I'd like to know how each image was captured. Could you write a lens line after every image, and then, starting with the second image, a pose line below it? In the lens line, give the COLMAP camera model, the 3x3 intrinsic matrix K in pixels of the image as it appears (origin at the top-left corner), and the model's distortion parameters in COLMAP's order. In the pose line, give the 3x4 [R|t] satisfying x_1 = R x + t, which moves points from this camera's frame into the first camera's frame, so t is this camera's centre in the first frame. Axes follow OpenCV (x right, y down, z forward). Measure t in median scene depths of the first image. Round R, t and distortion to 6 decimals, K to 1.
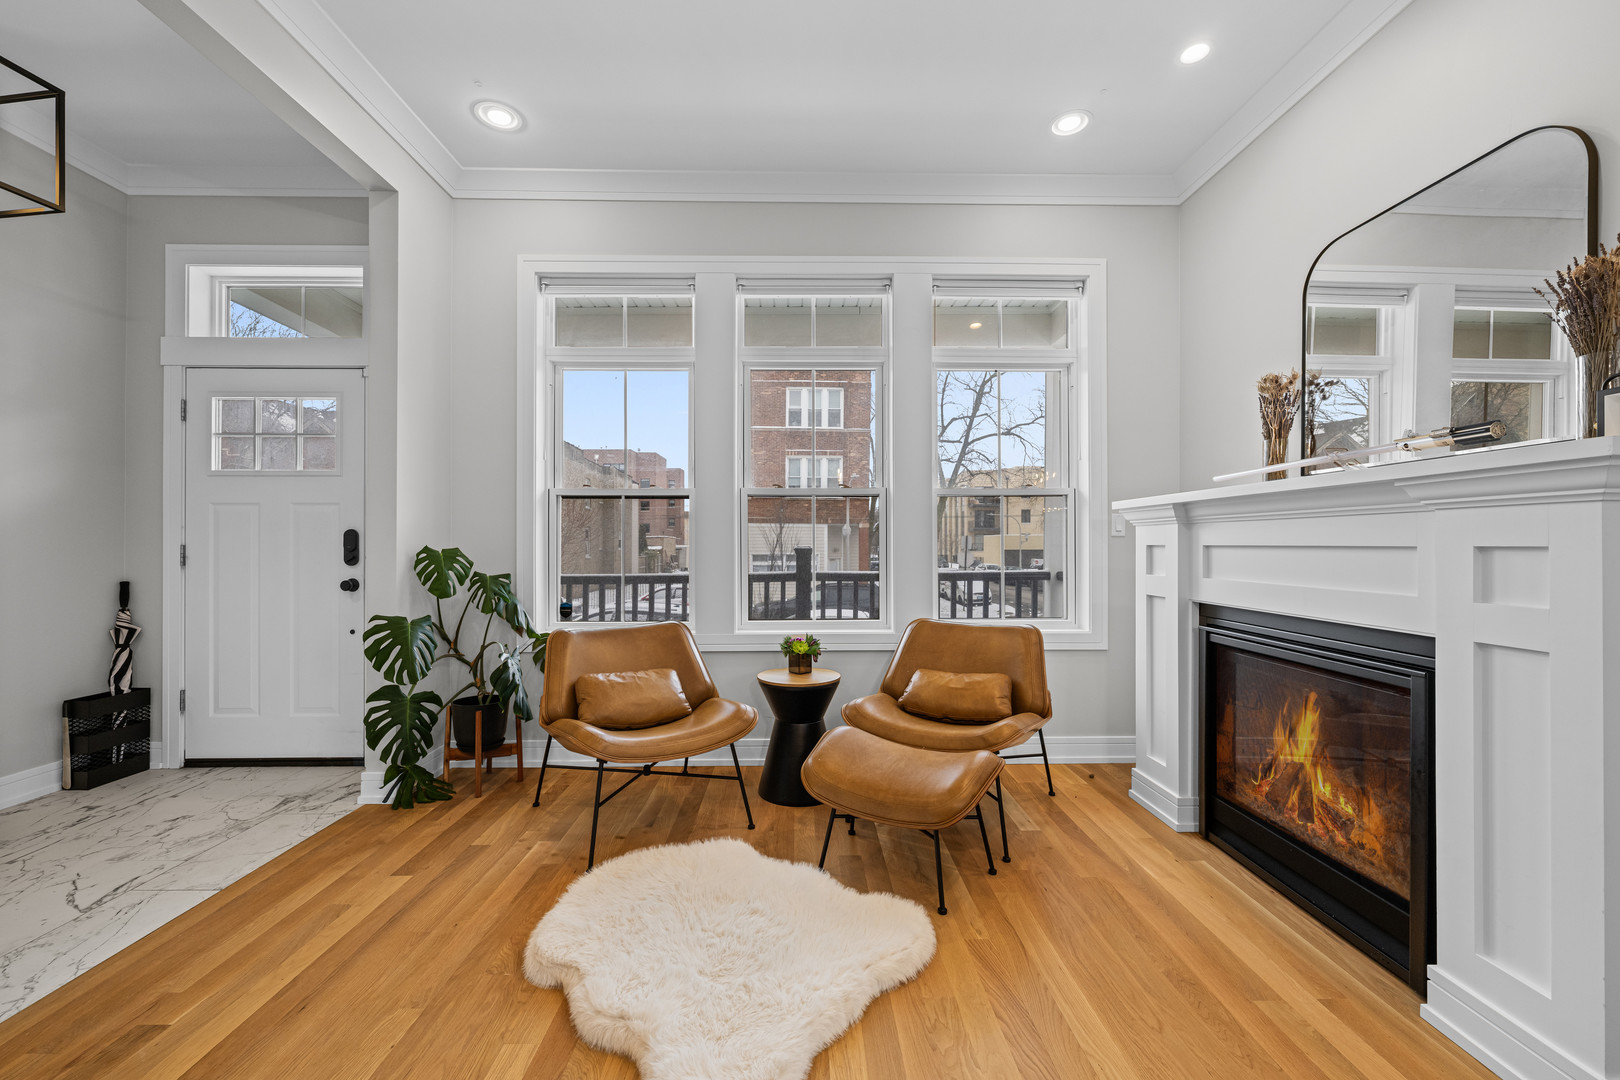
lens RADIAL K [[642.7, 0, 799.1], [0, 642.7, 539.3], [0, 0, 1]] dist [-0.000179, 0.000117]
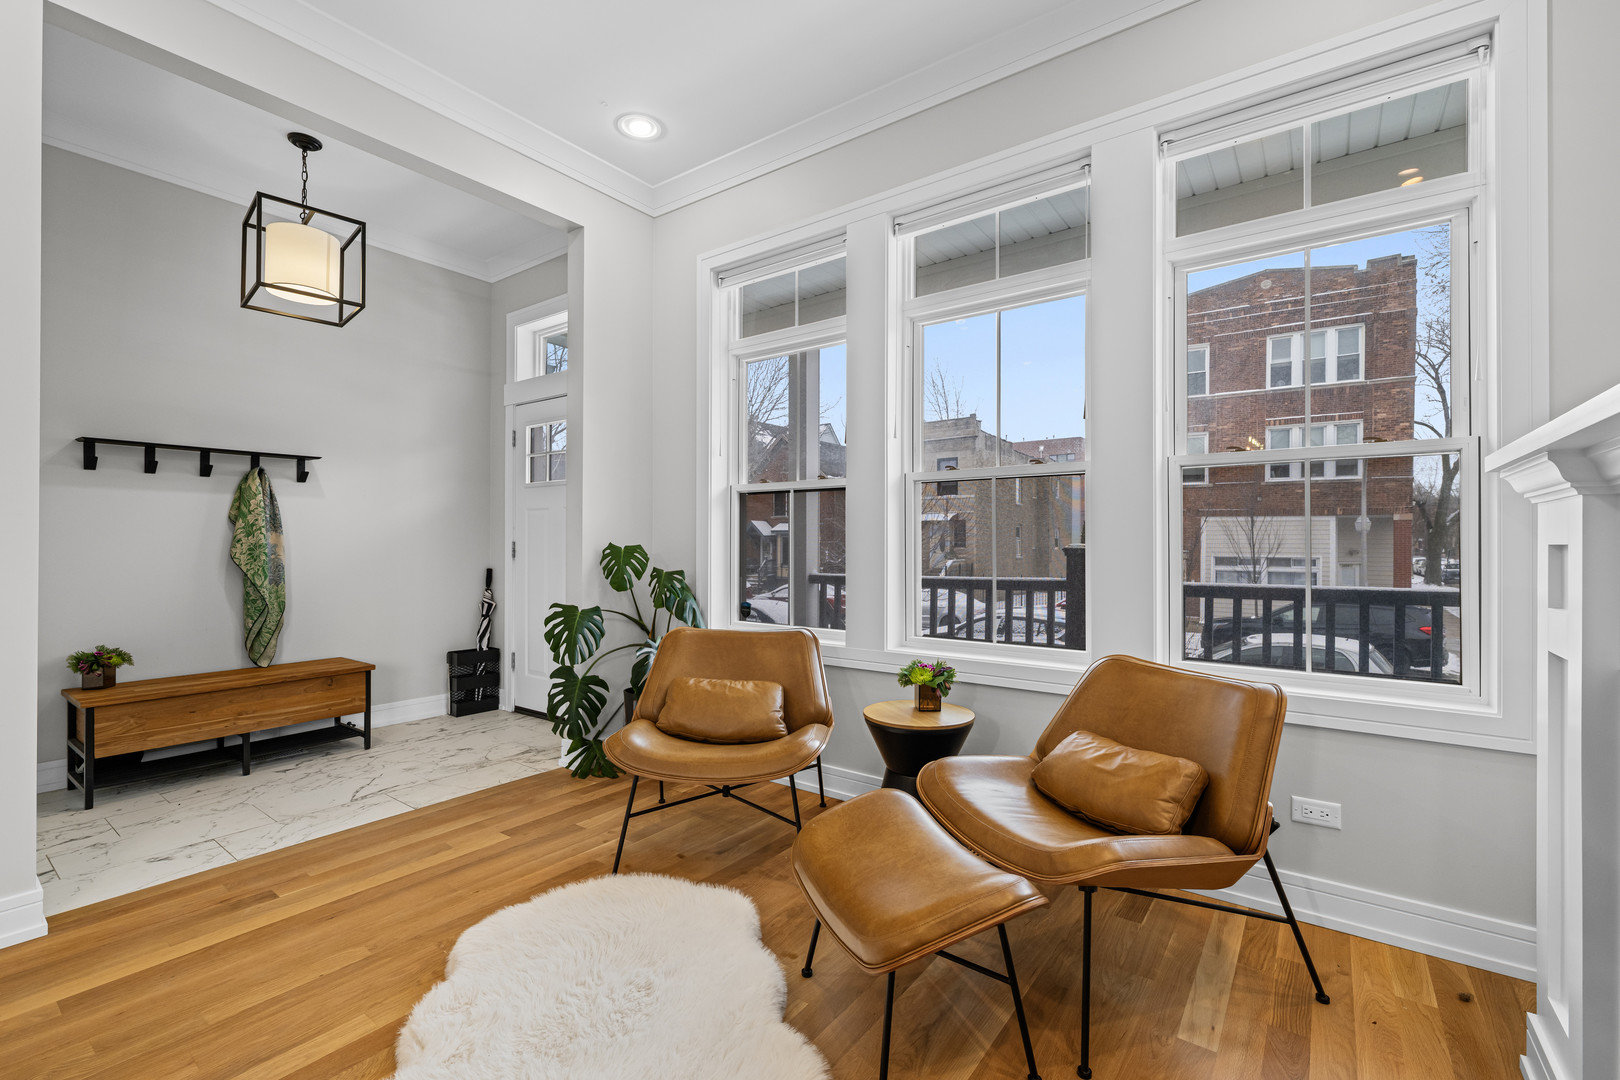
lens RADIAL K [[688.1, 0, 808.7], [0, 688.1, 539.8], [0, 0, 1]] dist [0.001149, -0.000500]
pose [[0.796425, -0.000028, -0.604738, 0.389911], [0.001621, 0.999997, 0.002089, 0.003105], [0.604735, -0.002643, 0.796422, 0.263311]]
